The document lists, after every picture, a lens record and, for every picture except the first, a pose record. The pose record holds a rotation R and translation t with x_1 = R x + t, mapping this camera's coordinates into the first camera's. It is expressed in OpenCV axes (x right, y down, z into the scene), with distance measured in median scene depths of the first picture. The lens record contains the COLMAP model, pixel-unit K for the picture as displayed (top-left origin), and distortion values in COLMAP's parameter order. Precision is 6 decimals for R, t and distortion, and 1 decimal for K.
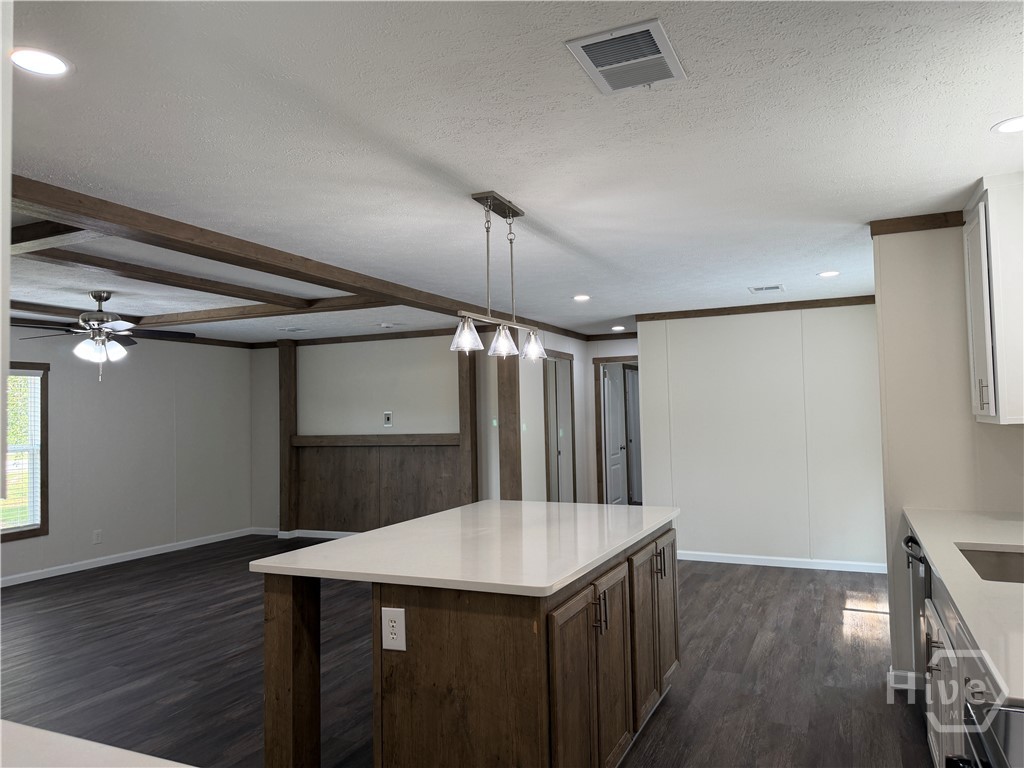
lens RADIAL K [[727.1, 0, 512.0], [0, 727.1, 384.0], [0, 0, 1]] dist [0.083752, -0.126739]
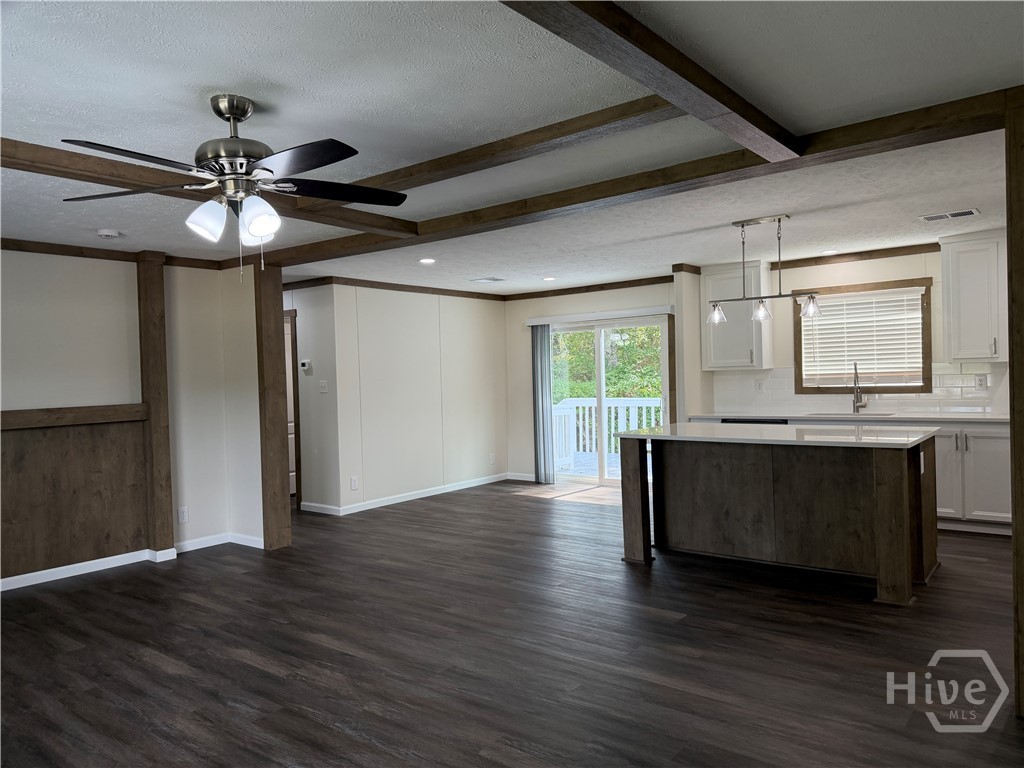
lens RADIAL K [[727.1, 0, 512.0], [0, 727.1, 384.0], [0, 0, 1]] dist [0.083752, -0.126739]
pose [[0.221044, 0.001866, 0.975262, -1.487384], [-0.014232, 0.999898, 0.001312, 0.092382], [-0.975160, -0.014170, 0.221048, 1.062636]]
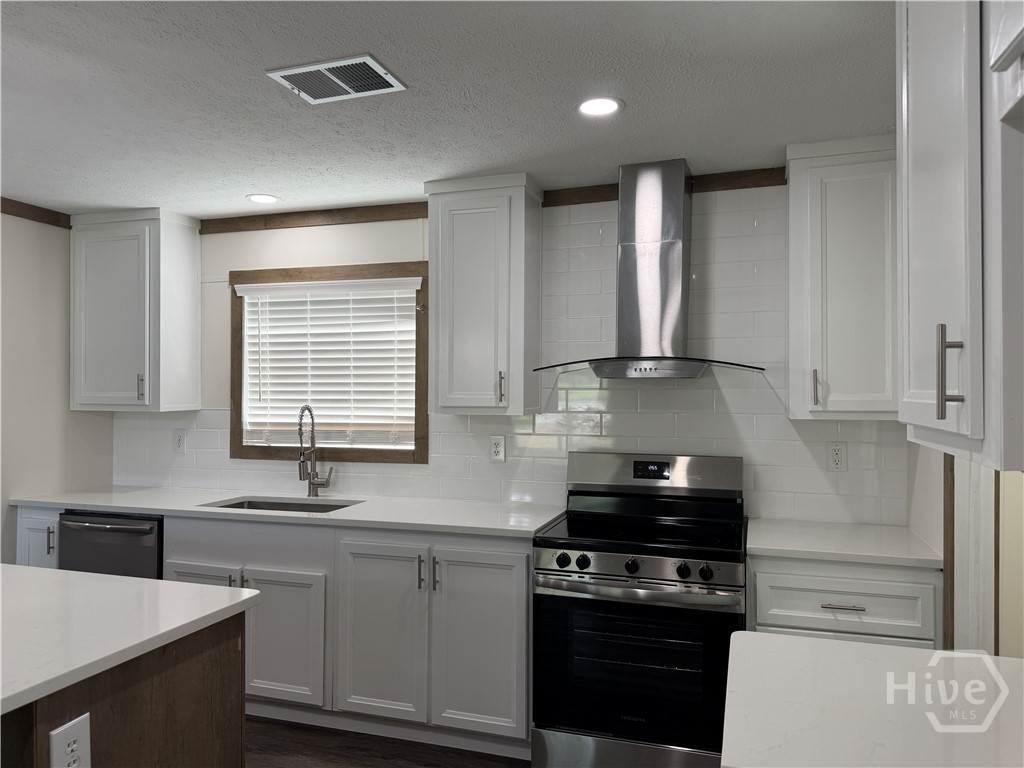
lens RADIAL K [[727.1, 0, 512.0], [0, 727.1, 384.0], [0, 0, 1]] dist [0.083752, -0.126739]
pose [[-0.132812, 0.030563, 0.990670, -0.542827], [-0.041392, 0.998481, -0.036354, 0.024004], [-0.990277, -0.045834, -0.131345, 0.489314]]
